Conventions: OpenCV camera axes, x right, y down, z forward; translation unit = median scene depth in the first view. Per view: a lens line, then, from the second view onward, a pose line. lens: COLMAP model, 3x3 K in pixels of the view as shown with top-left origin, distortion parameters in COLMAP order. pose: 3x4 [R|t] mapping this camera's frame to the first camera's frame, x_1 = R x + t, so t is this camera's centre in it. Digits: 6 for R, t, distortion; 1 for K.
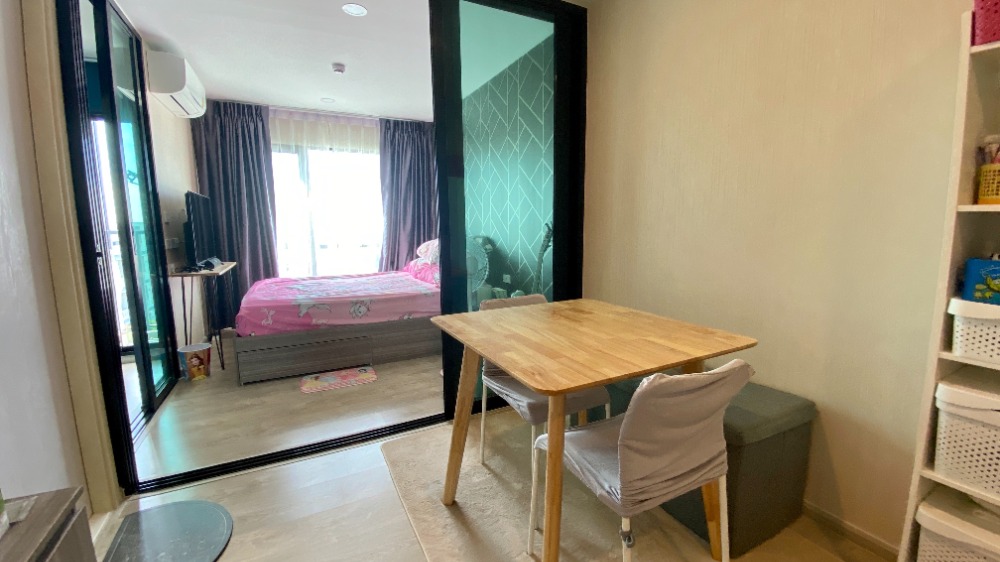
lens RADIAL K [[402.8, 0, 501.7], [0, 402.8, 281.5], [0, 0, 1]] dist [0.012962, -0.015313]
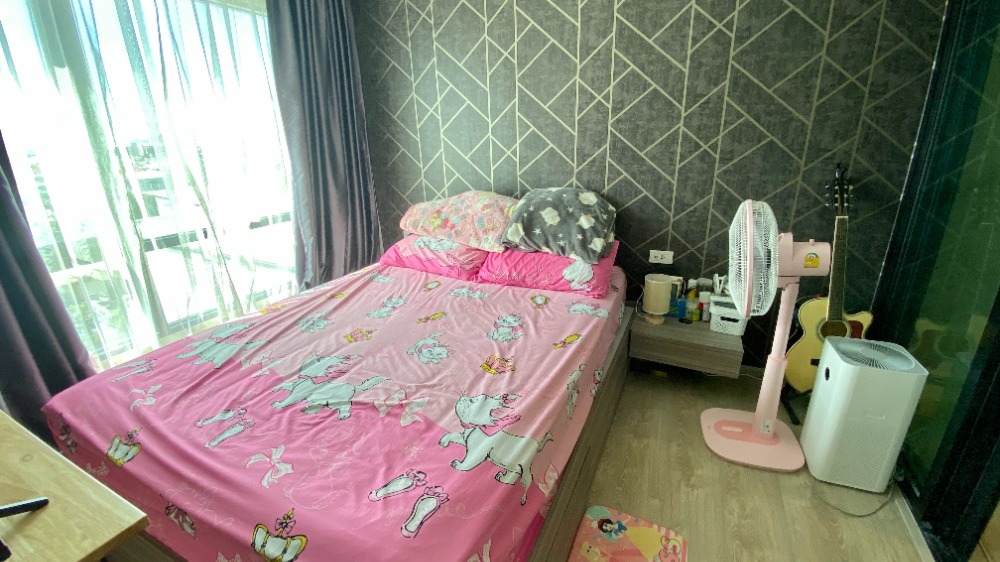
lens RADIAL K [[402.8, 0, 498.0], [0, 402.8, 282.6], [0, 0, 1]] dist [0.012962, -0.015313]
pose [[0.798523, -0.216418, 0.561715, -0.799139], [0.111278, 0.970125, 0.215580, -0.192662], [-0.591589, -0.109639, 0.798750, 0.929232]]
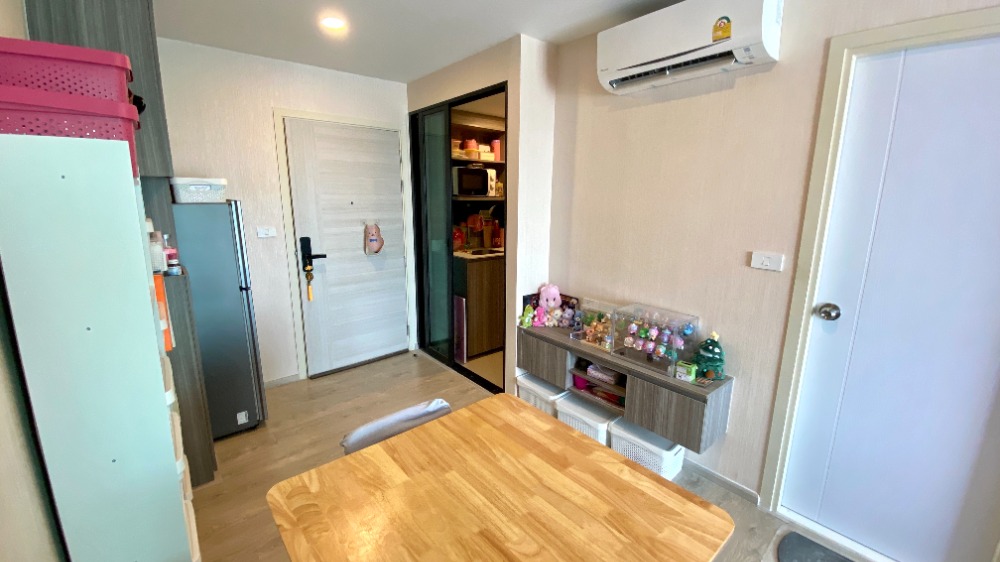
lens RADIAL K [[402.8, 0, 507.2], [0, 402.8, 280.9], [0, 0, 1]] dist [0.012962, -0.015313]
pose [[-0.973030, 0.048000, -0.225631, 0.163895], [-0.031975, 0.940605, 0.337993, -0.265222], [0.228453, 0.336092, -0.913702, 0.846414]]
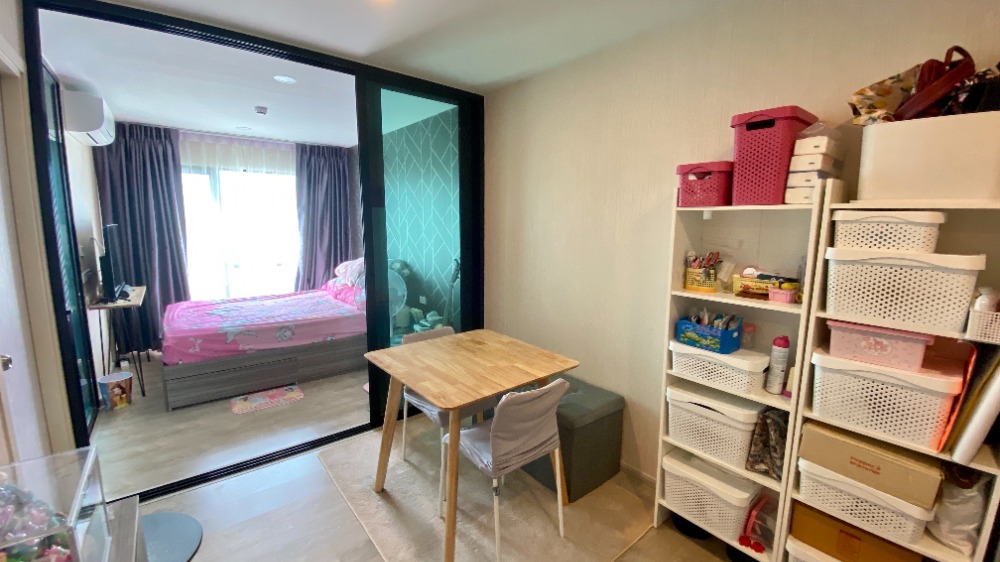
lens RADIAL K [[402.8, 0, 502.0], [0, 402.8, 281.2], [0, 0, 1]] dist [0.012962, -0.015313]
pose [[0.978511, -0.008885, 0.206004, -0.001692], [0.008088, 0.999956, 0.004708, -0.095138], [-0.206037, -0.002941, 0.978540, -0.251165]]
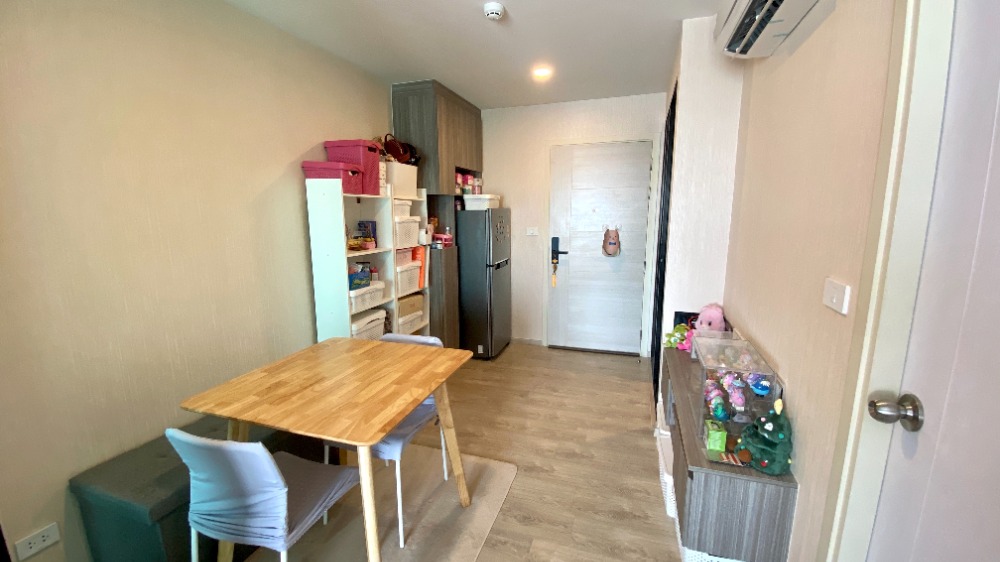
lens RADIAL K [[402.8, 0, 499.2], [0, 402.8, 285.2], [0, 0, 1]] dist [0.012962, -0.015313]
pose [[-0.698119, -0.117428, 0.706286, -0.516427], [0.110906, 0.956816, 0.268705, -0.223161], [-0.707339, 0.265920, -0.654949, 0.780894]]
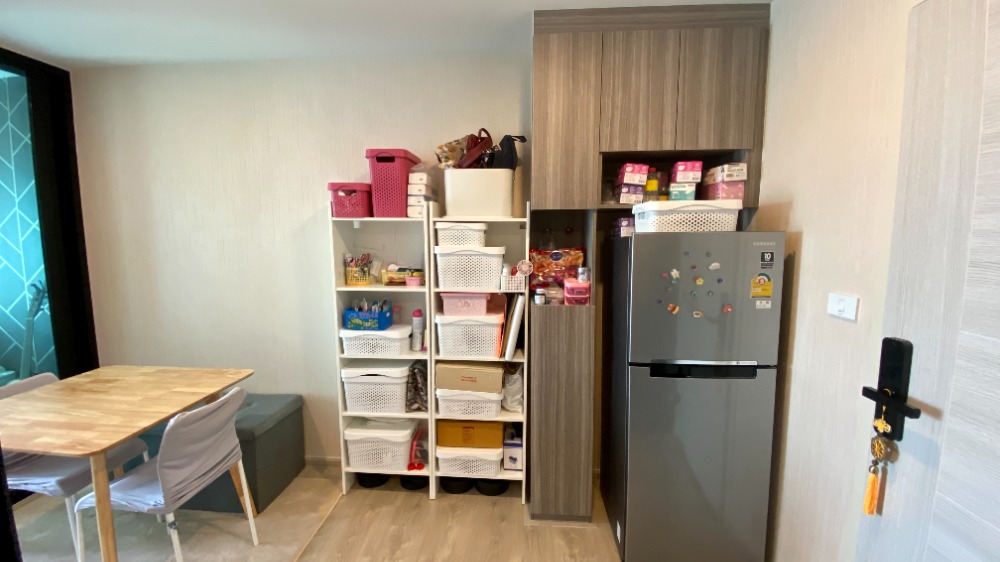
lens RADIAL K [[402.8, 0, 497.8], [0, 402.8, 274.8], [0, 0, 1]] dist [0.012962, -0.015313]
pose [[0.530401, -0.076258, 0.844310, -0.095261], [0.114910, 0.993221, 0.017521, -0.074821], [-0.839923, 0.087726, 0.535569, -0.357179]]
